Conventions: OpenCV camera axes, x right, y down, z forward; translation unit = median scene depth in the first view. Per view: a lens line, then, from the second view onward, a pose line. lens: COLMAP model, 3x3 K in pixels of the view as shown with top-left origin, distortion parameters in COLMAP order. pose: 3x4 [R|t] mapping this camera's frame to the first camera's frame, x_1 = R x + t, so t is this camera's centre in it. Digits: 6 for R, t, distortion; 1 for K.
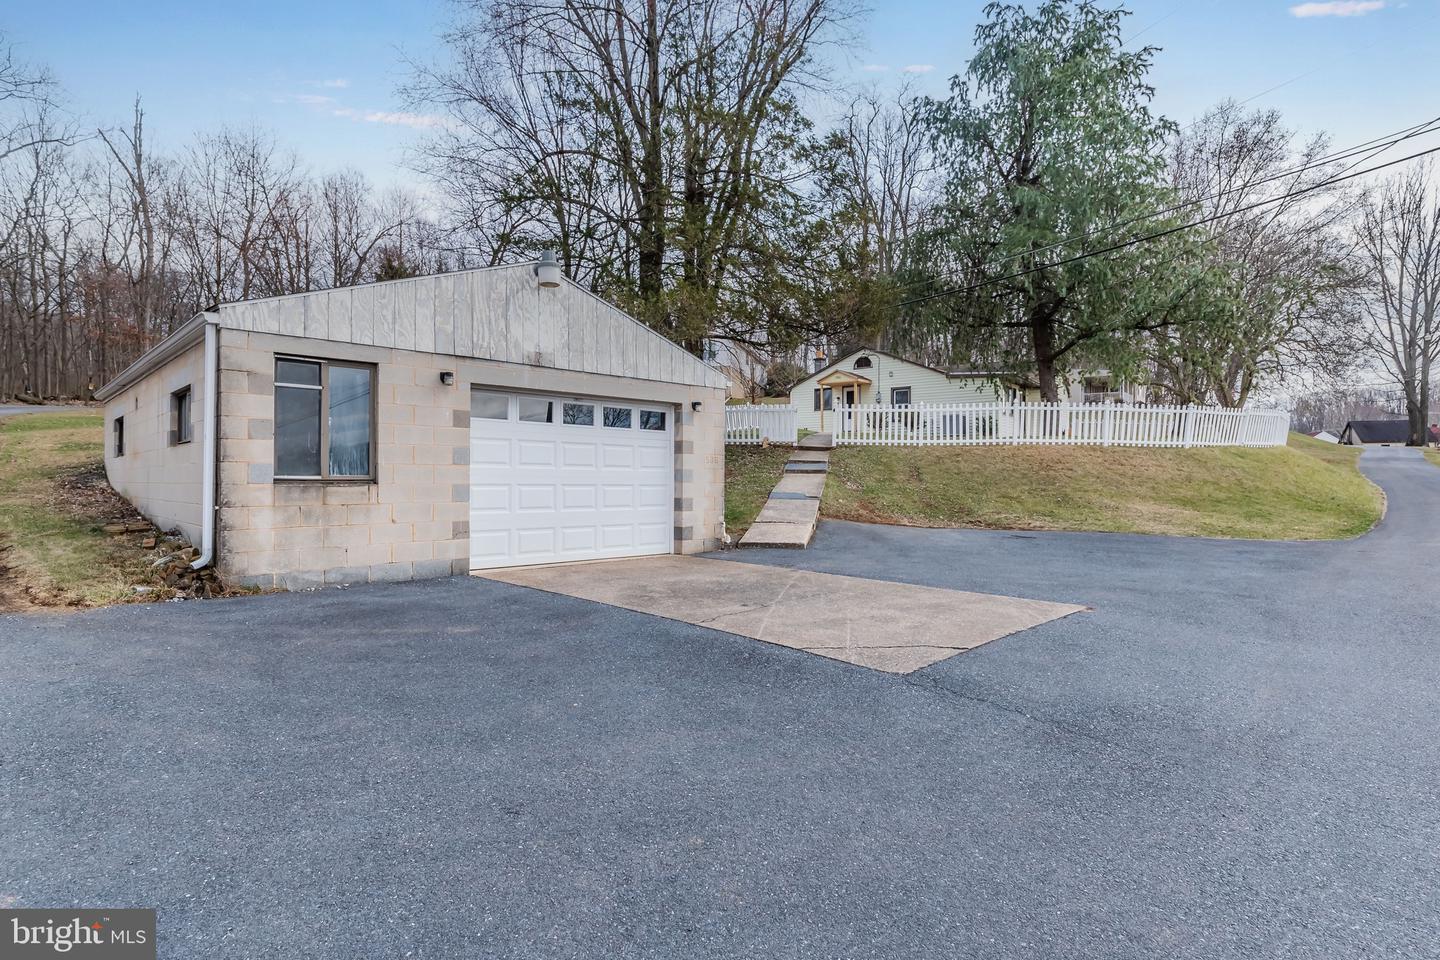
lens RADIAL K [[736.8, 0, 720.0], [0, 736.8, 480.0], [0, 0, 1]] dist [0.002404, -0.000011]
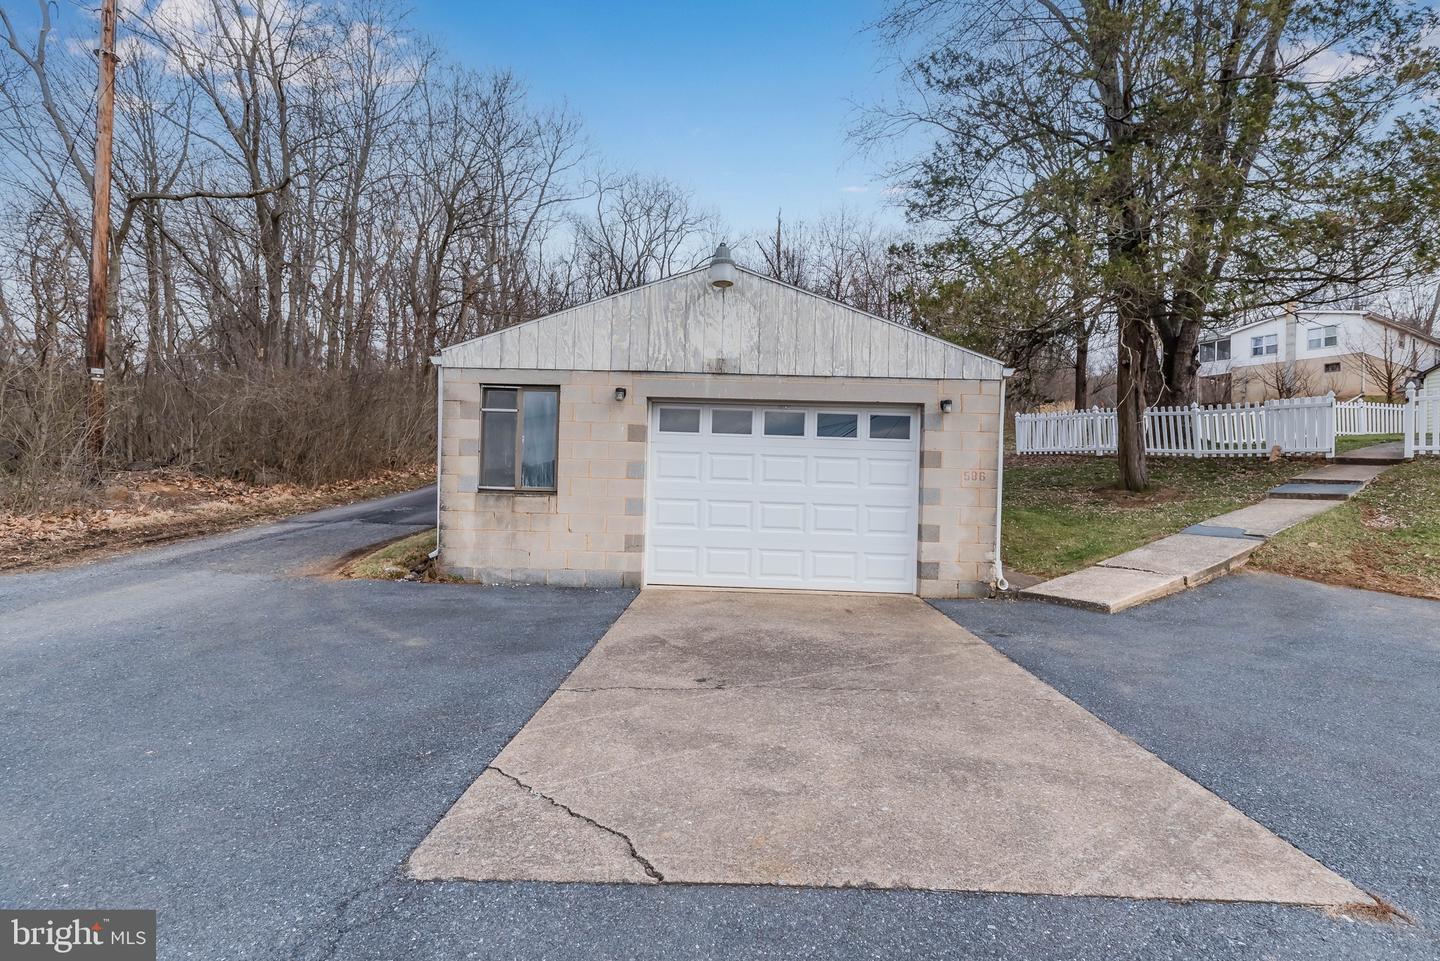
lens RADIAL K [[682.7, 0, 731.1], [0, 682.7, 483.0], [0, 0, 1]] dist [0.000857, -0.000321]
pose [[0.700383, 0.012173, -0.713664, 0.400873], [-0.025763, 0.999634, -0.008232, -0.010287], [0.713302, 0.024151, 0.700440, 0.433357]]
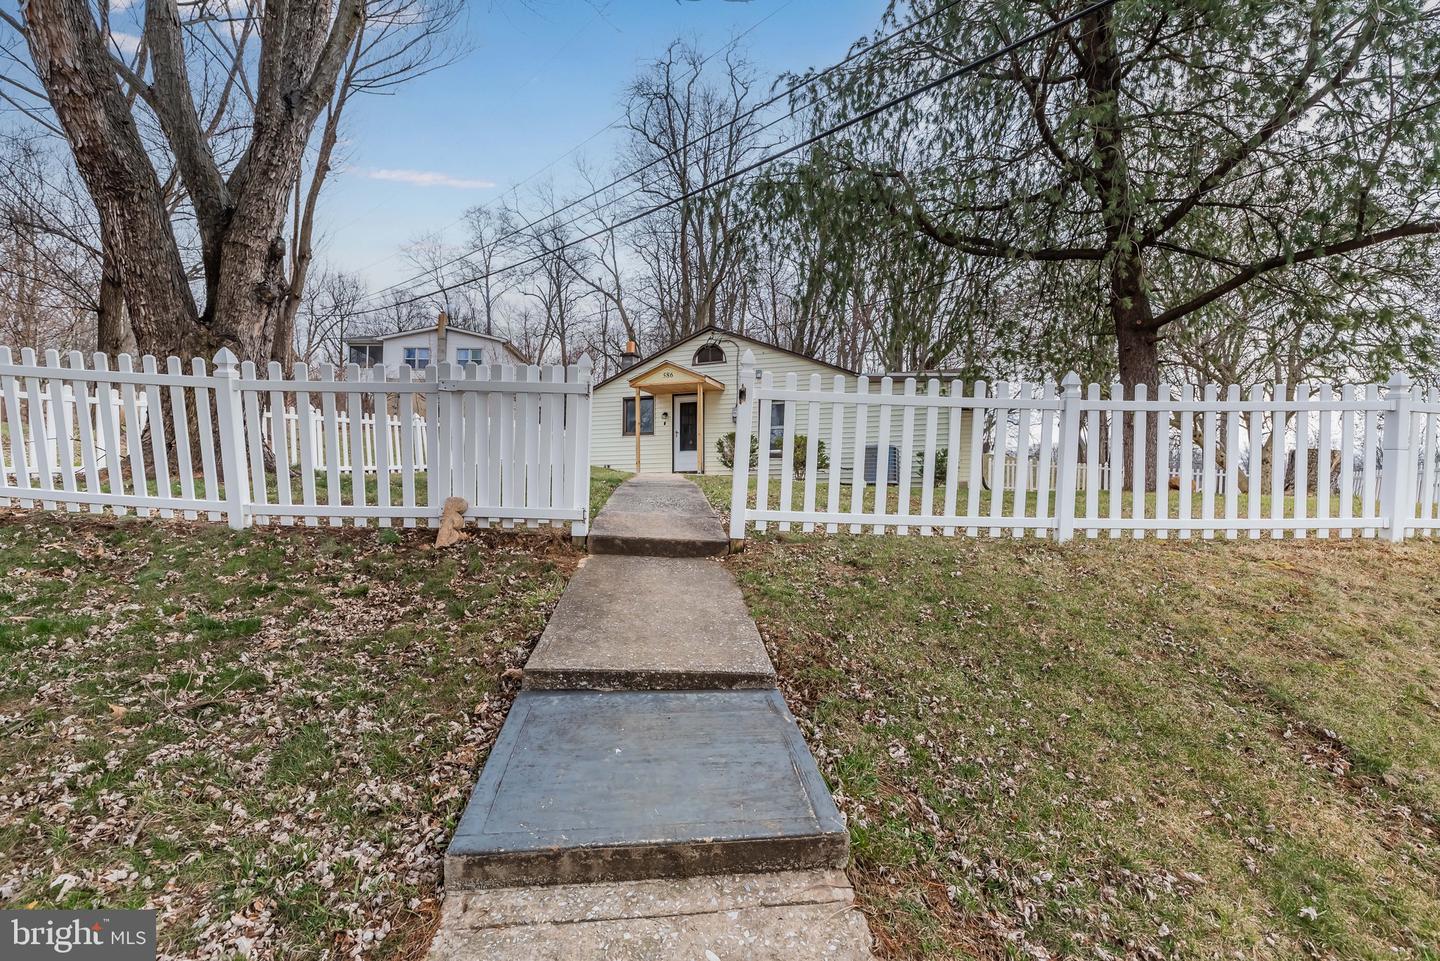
lens RADIAL K [[682.7, 0, 731.1], [0, 682.7, 483.0], [0, 0, 1]] dist [0.000857, -0.000321]
pose [[0.955096, 0.011981, 0.296056, 0.201942], [0.000913, 0.999058, -0.043376, -0.132098], [-0.296296, 0.041699, 0.954185, 1.879378]]
